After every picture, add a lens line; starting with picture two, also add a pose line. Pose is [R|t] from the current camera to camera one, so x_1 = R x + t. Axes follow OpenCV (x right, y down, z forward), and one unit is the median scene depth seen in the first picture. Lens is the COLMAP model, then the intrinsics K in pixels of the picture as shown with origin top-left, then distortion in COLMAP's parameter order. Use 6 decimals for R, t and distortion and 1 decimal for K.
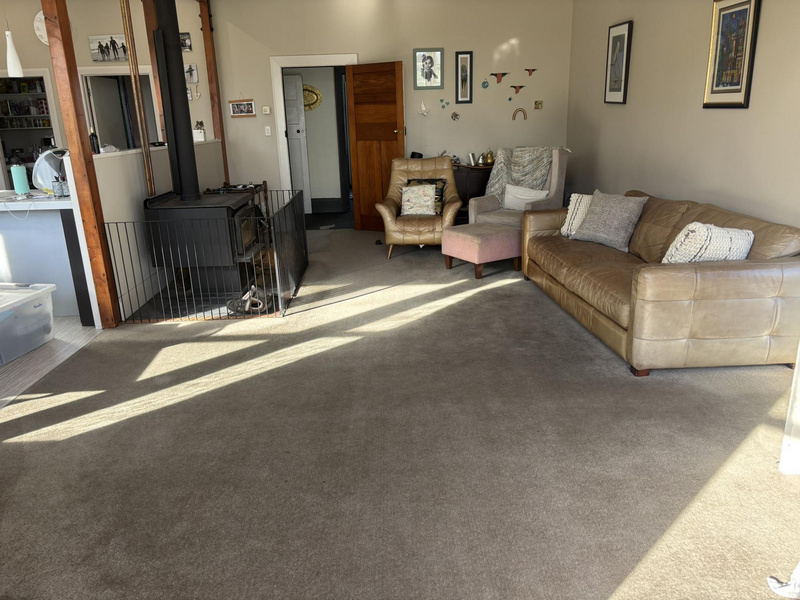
lens RADIAL K [[619.9, 0, 395.8], [0, 619.9, 297.4], [0, 0, 1]] dist [0.024167, -0.025081]
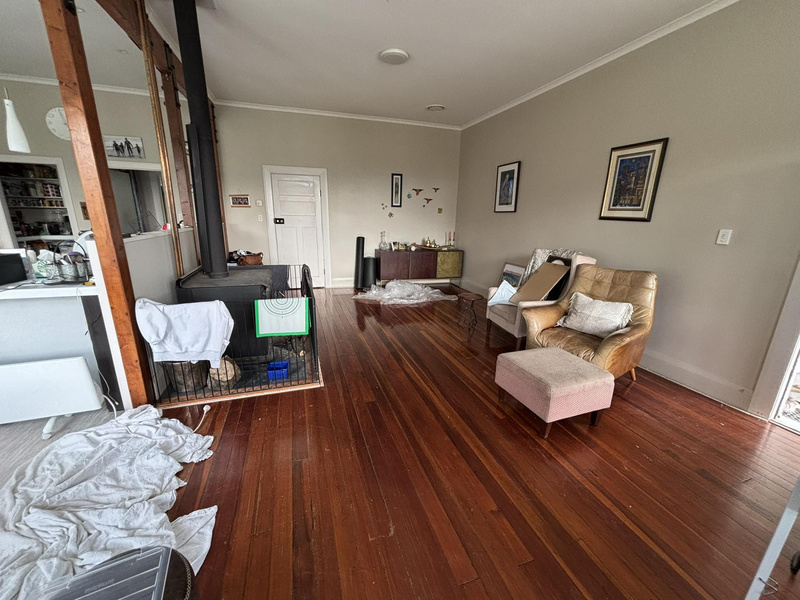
lens RADIAL K [[324.3, 0, 397.2], [0, 324.3, 298.4], [0, 0, 1]] dist [-0.003104, 0.001194]
pose [[0.956842, -0.023592, 0.289648, -0.215438], [0.032047, 0.999186, -0.024484, -0.104465], [-0.288835, 0.032710, 0.956820, 0.380678]]
